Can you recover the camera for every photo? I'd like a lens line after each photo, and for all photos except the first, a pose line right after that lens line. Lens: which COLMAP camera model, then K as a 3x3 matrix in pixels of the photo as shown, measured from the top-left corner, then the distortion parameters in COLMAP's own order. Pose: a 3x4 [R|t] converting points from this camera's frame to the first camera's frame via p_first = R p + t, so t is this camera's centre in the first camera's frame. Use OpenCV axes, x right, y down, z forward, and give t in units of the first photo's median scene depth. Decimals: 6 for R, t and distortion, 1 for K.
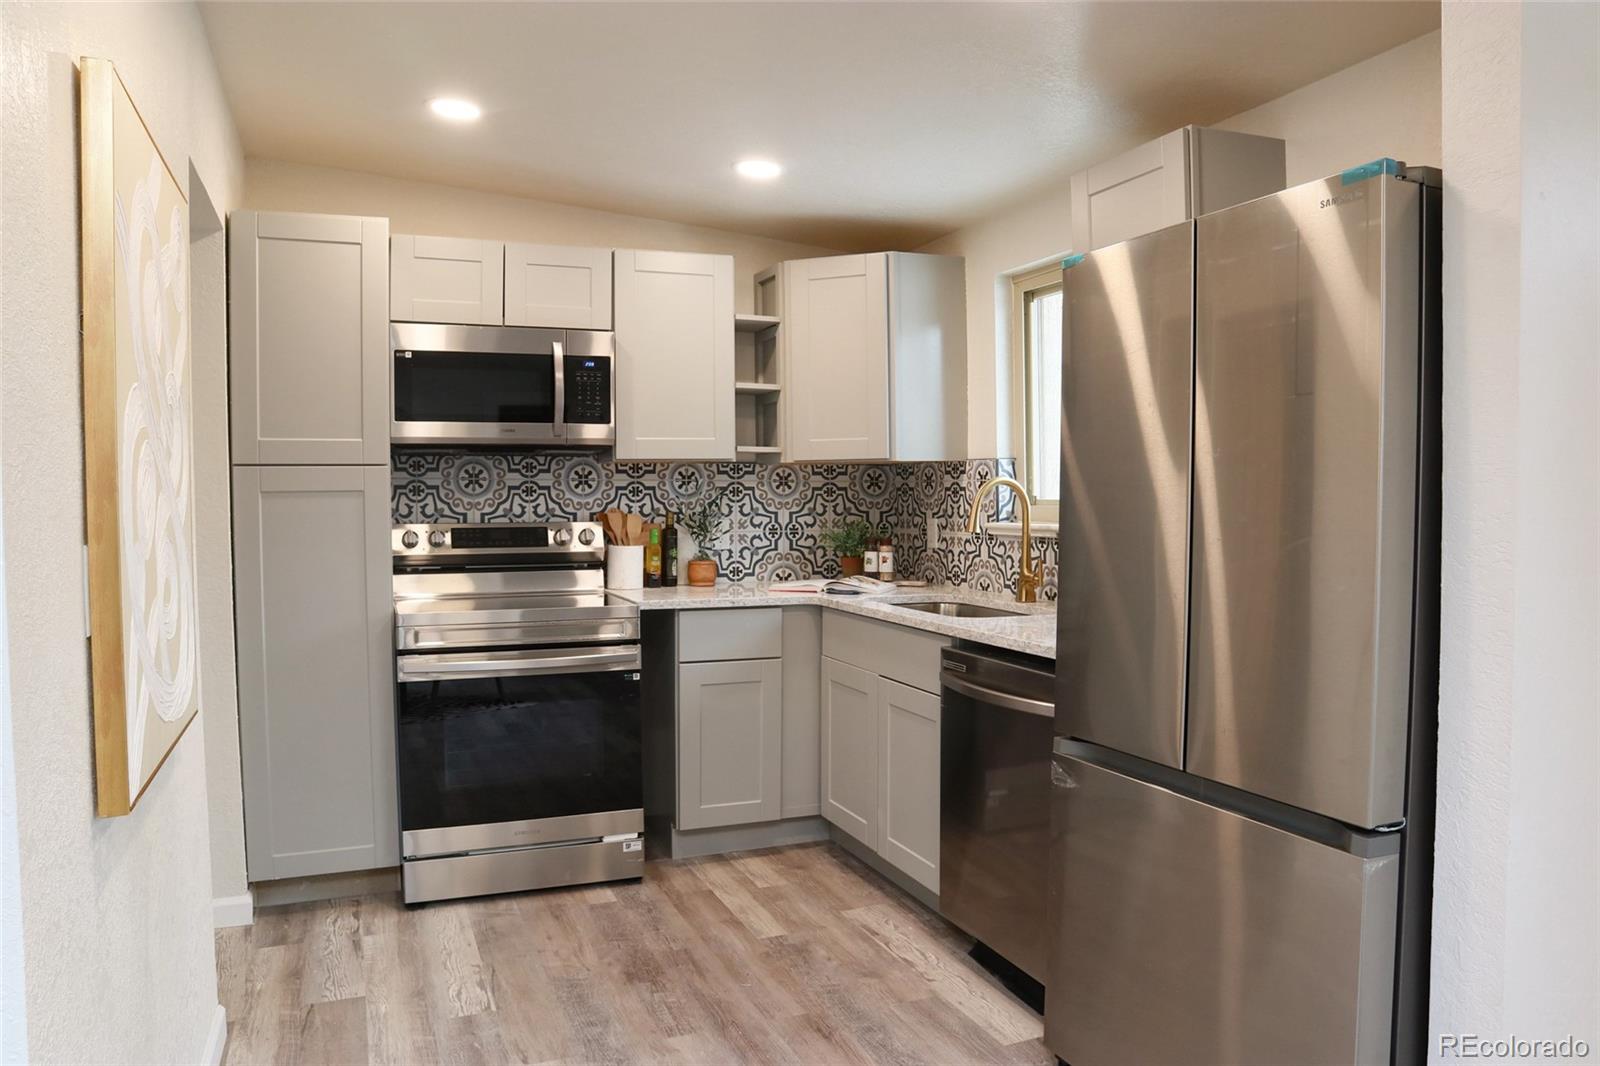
lens RADIAL K [[1108.8, 0, 800.0], [0, 1108.8, 533.0], [0, 0, 1]] dist [-0.130762, 0.083816]
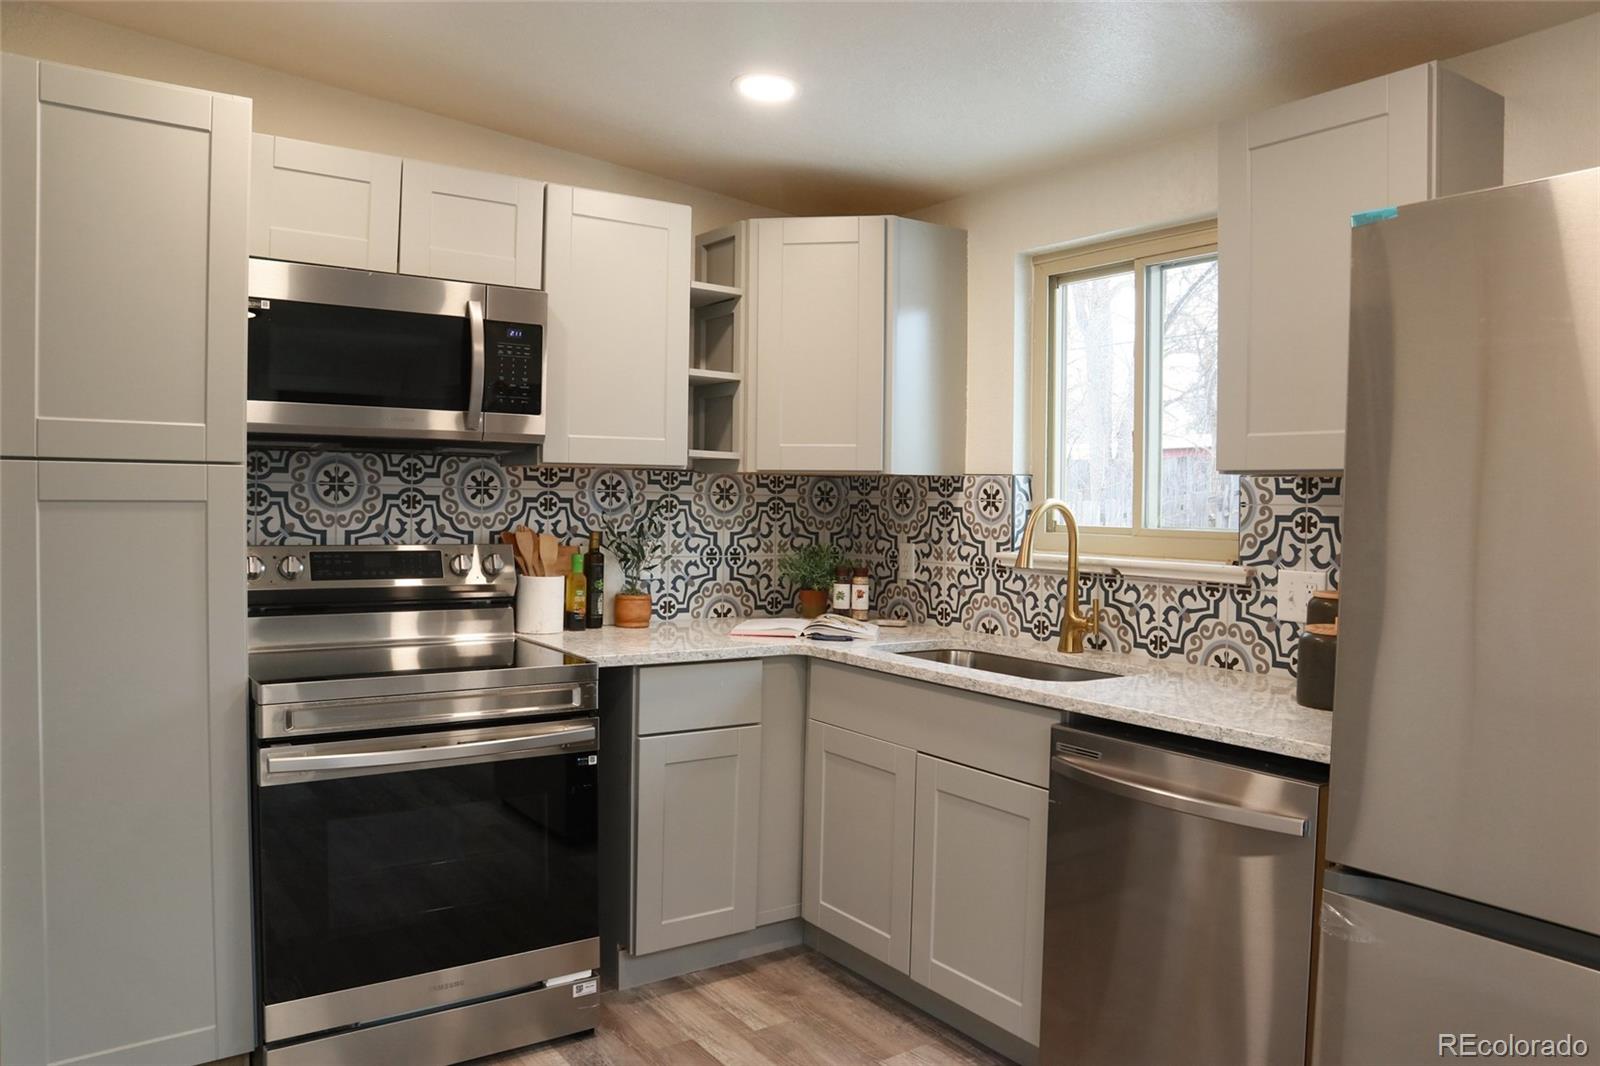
lens RADIAL K [[1108.8, 0, 800.0], [0, 1108.8, 533.0], [0, 0, 1]] dist [-0.130762, 0.083816]
pose [[0.973973, 0.014259, 0.226213, -0.155084], [-0.013503, 0.999897, -0.004890, -0.016670], [-0.226260, 0.001708, 0.974066, 0.218945]]
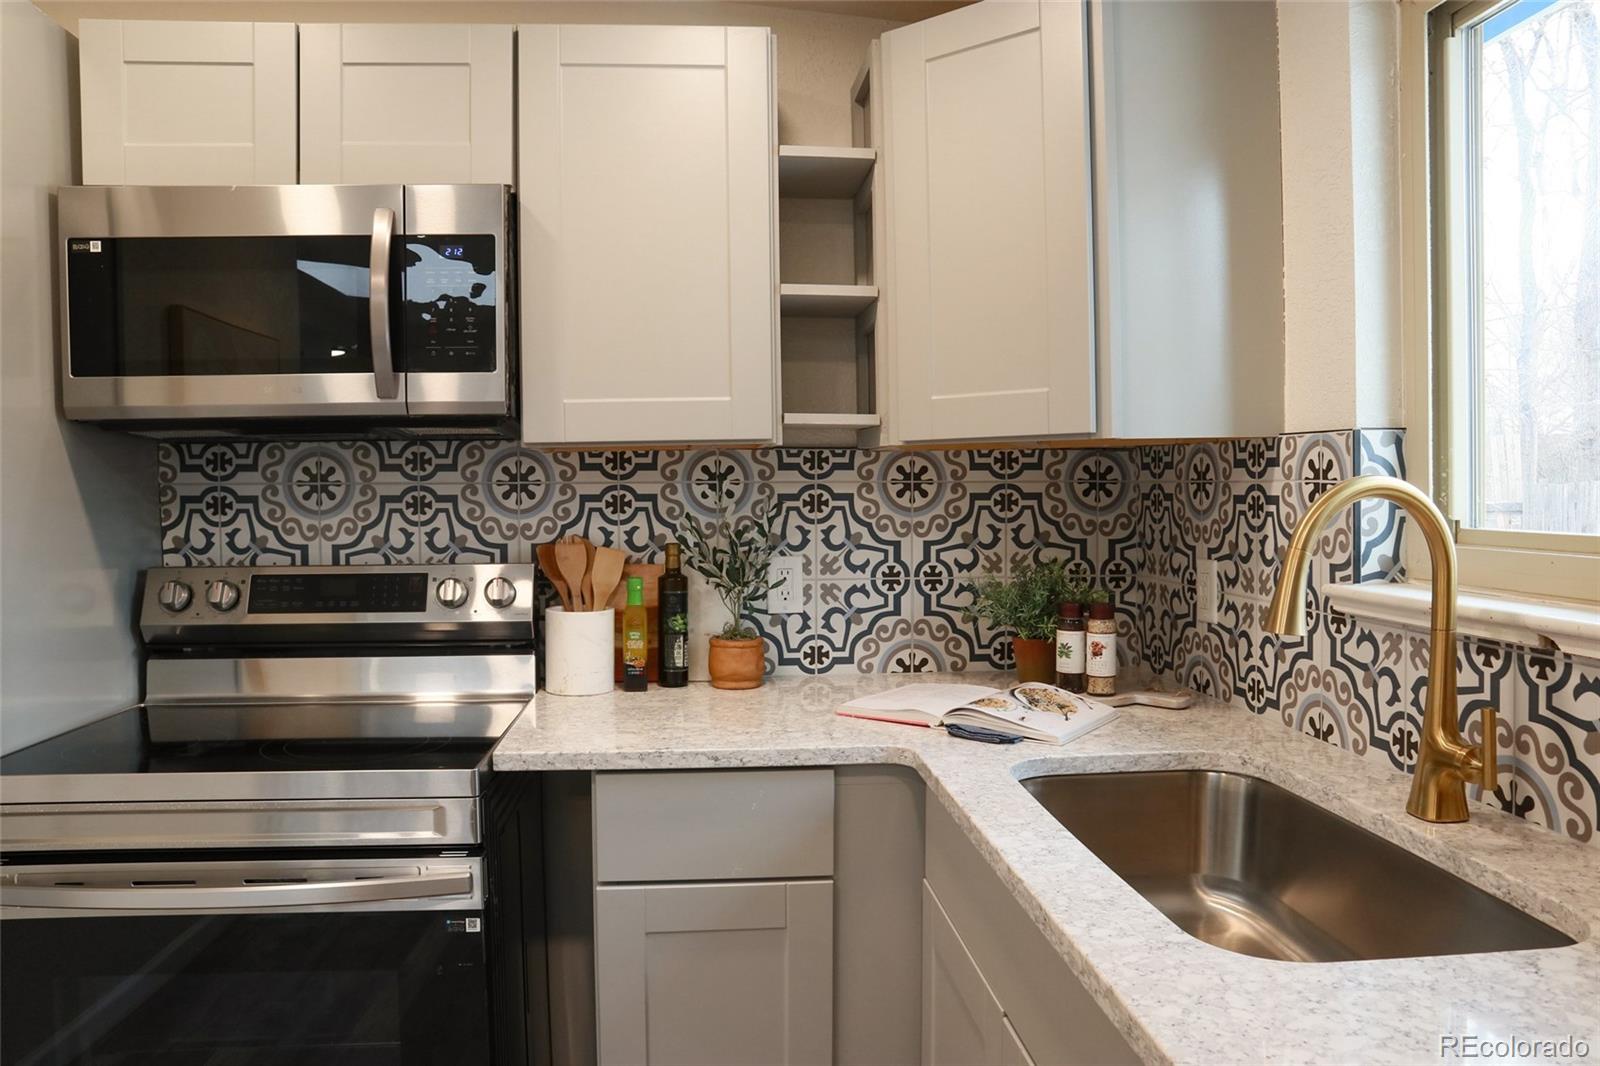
lens RADIAL K [[1108.8, 0, 800.0], [0, 1108.8, 533.0], [0, 0, 1]] dist [-0.130762, 0.083816]
pose [[0.959174, 0.007317, -0.282722, 0.088268], [-0.004844, 0.999944, 0.009445, -0.029817], [0.282775, -0.007690, 0.959155, 0.526888]]
